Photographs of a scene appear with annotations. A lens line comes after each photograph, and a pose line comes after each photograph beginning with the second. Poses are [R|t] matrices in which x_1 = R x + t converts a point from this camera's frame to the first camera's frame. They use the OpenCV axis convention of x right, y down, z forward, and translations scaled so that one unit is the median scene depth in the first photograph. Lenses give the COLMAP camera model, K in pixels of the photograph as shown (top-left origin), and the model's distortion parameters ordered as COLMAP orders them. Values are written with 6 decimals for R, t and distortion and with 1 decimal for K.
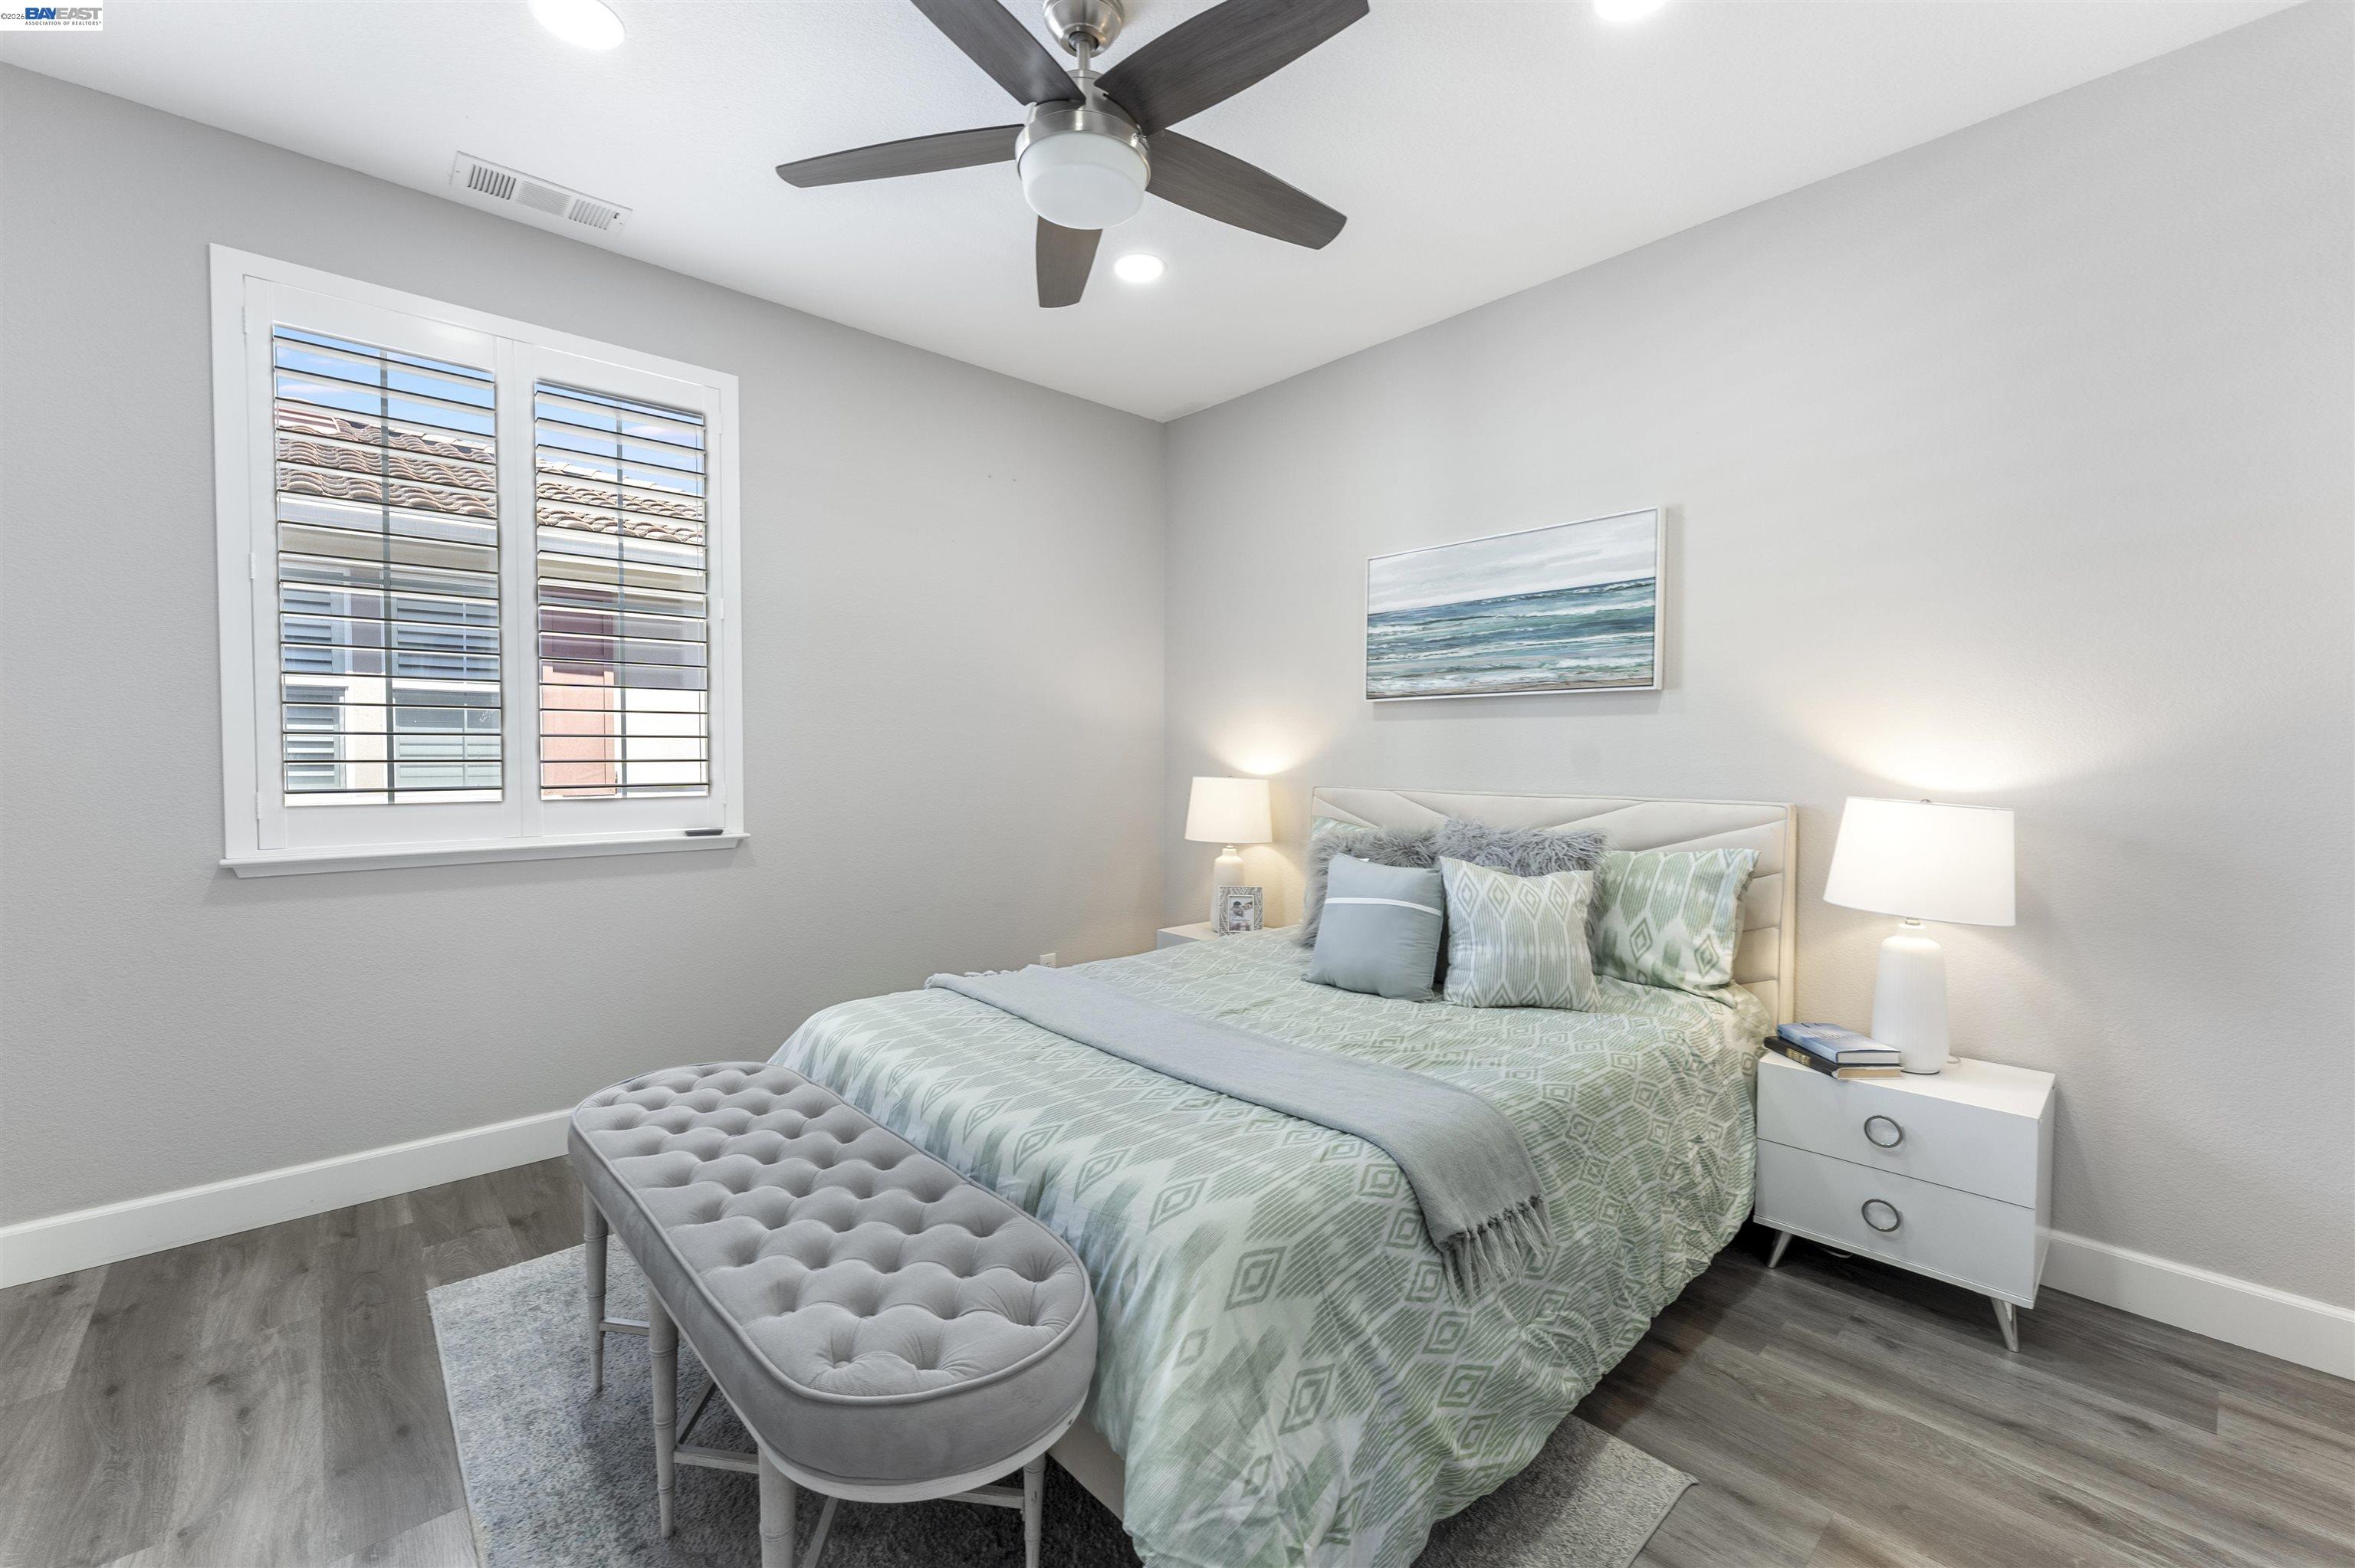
lens RADIAL K [[948.5, 0, 1153.6], [0, 948.5, 776.3], [0, 0, 1]] dist [0.000201, 0.000234]
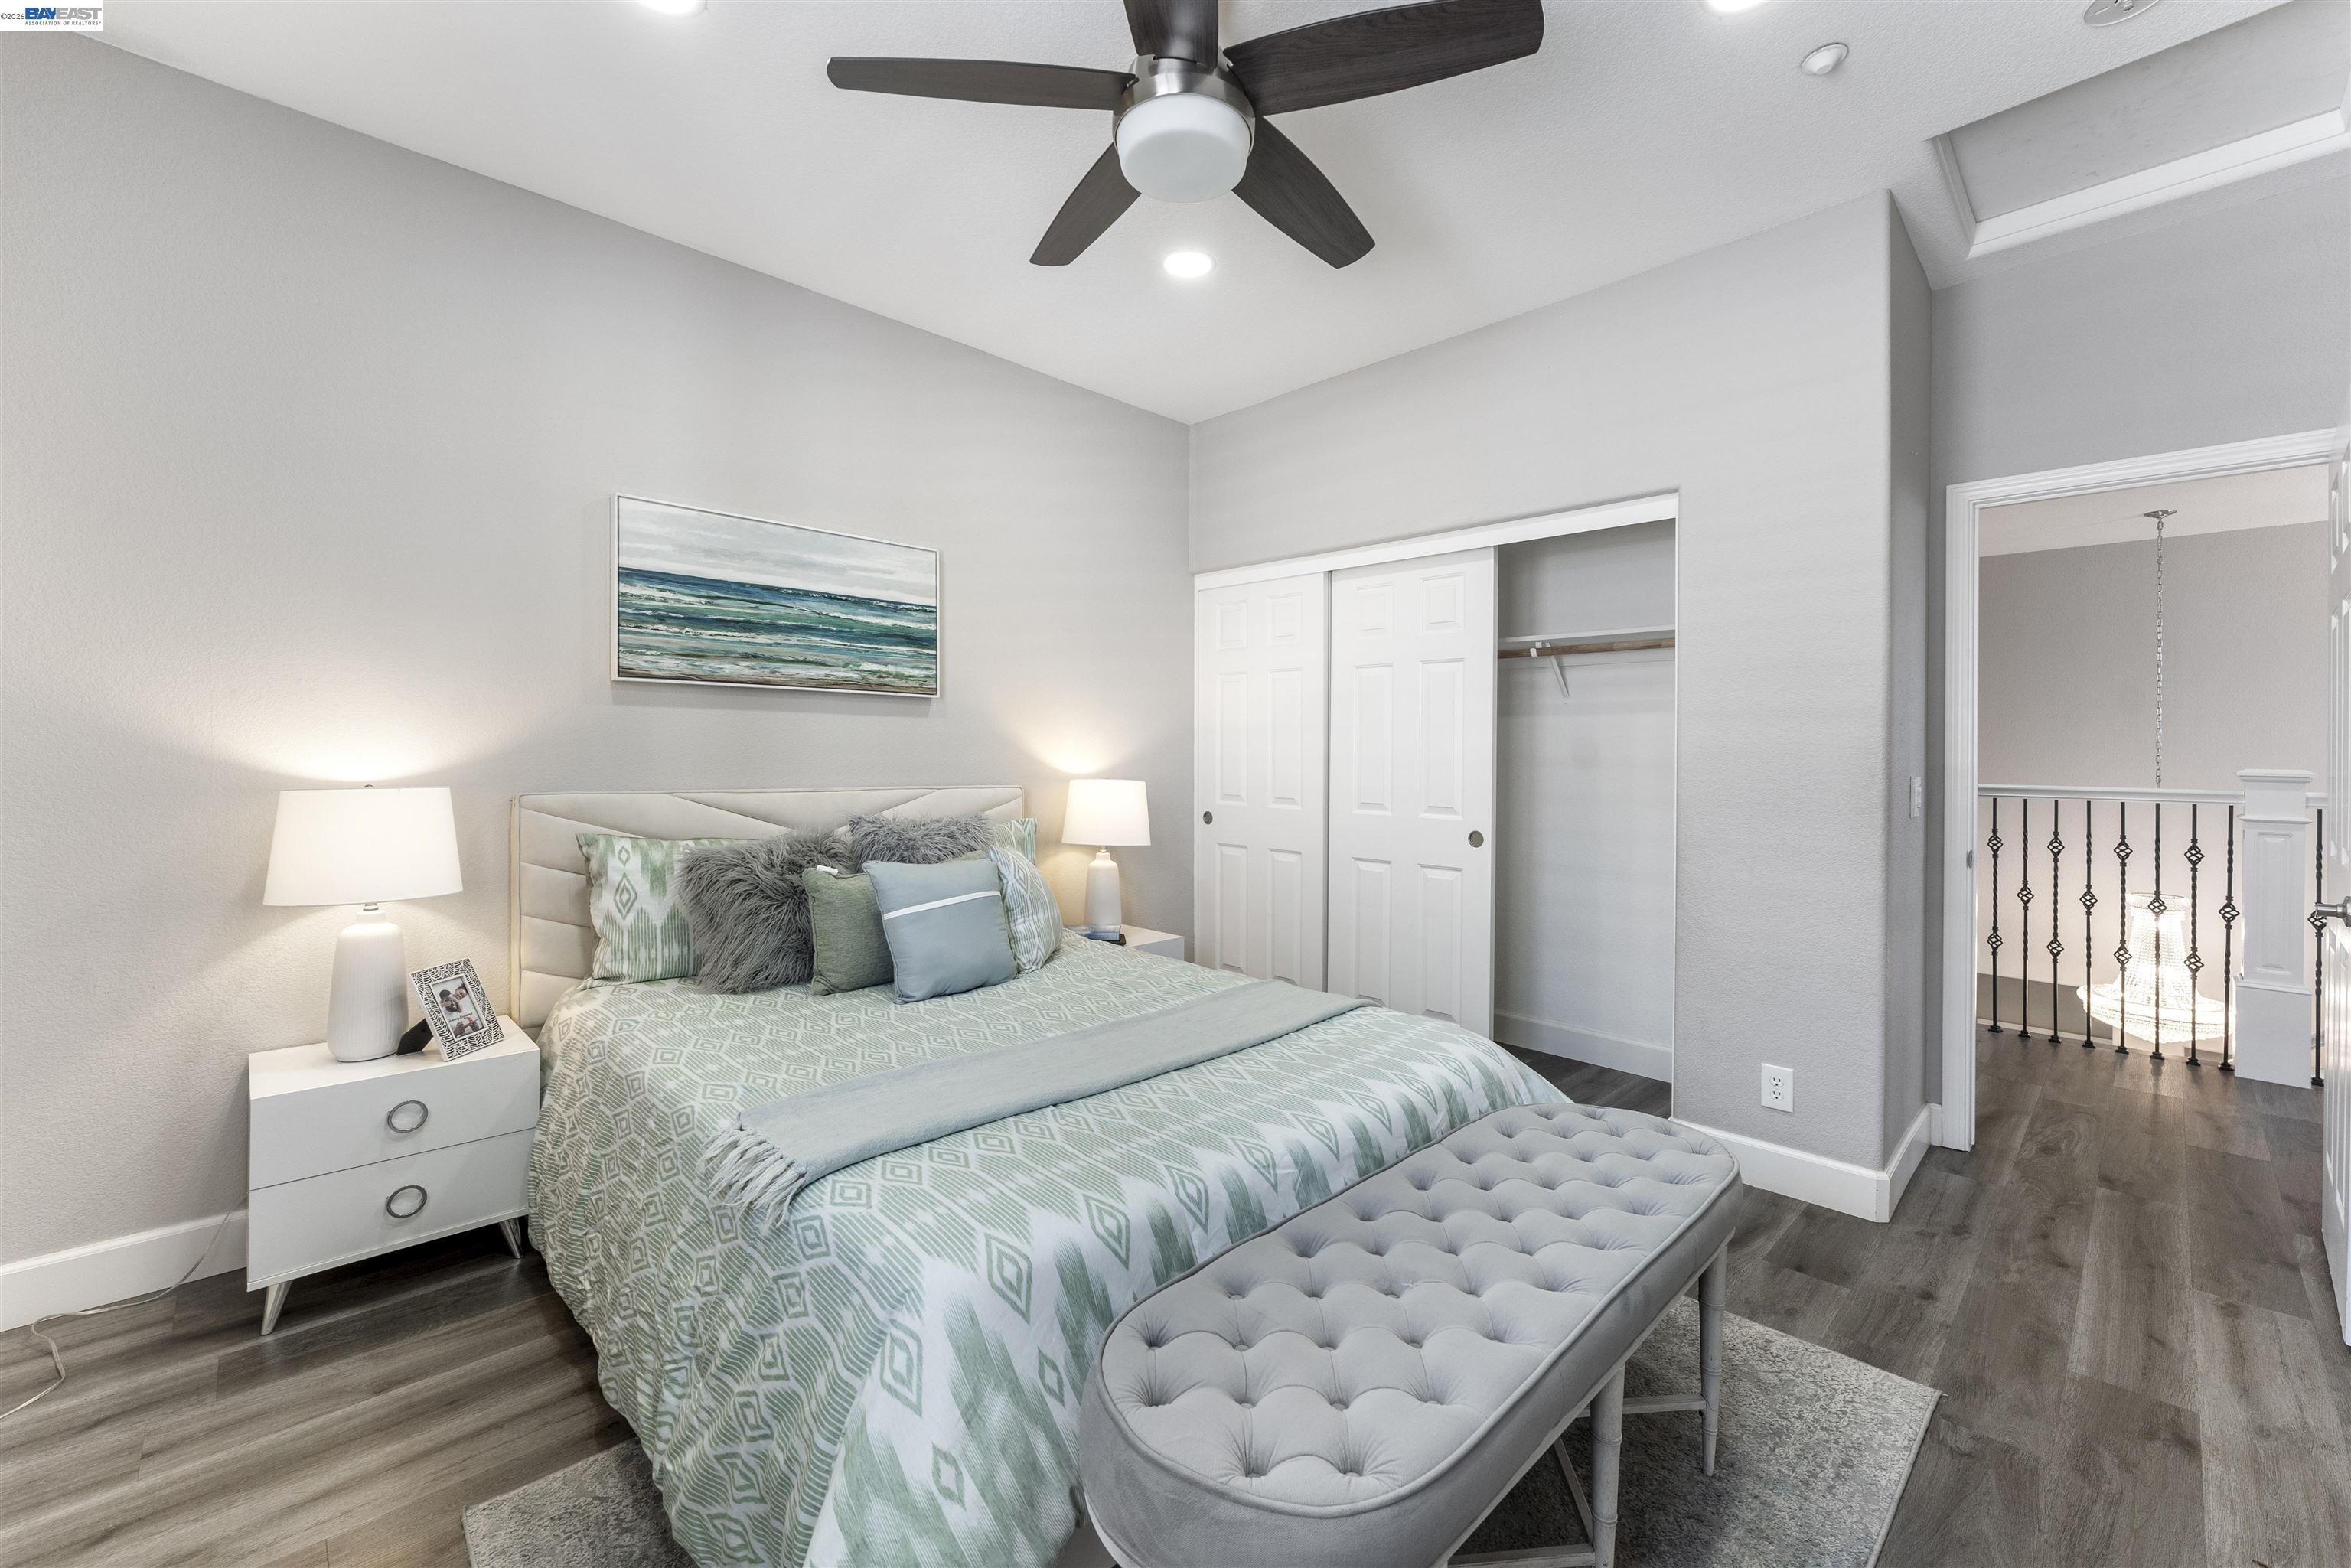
lens RADIAL K [[947.0, 0, 1151.7], [0, 947.0, 776.3], [0, 0, 1]] dist [0.000201, 0.000234]
pose [[-0.022579, -0.033144, 0.999196, -0.649482], [0.009186, 0.999401, 0.033358, -0.025185], [-0.999703, 0.009932, -0.022261, 0.677614]]
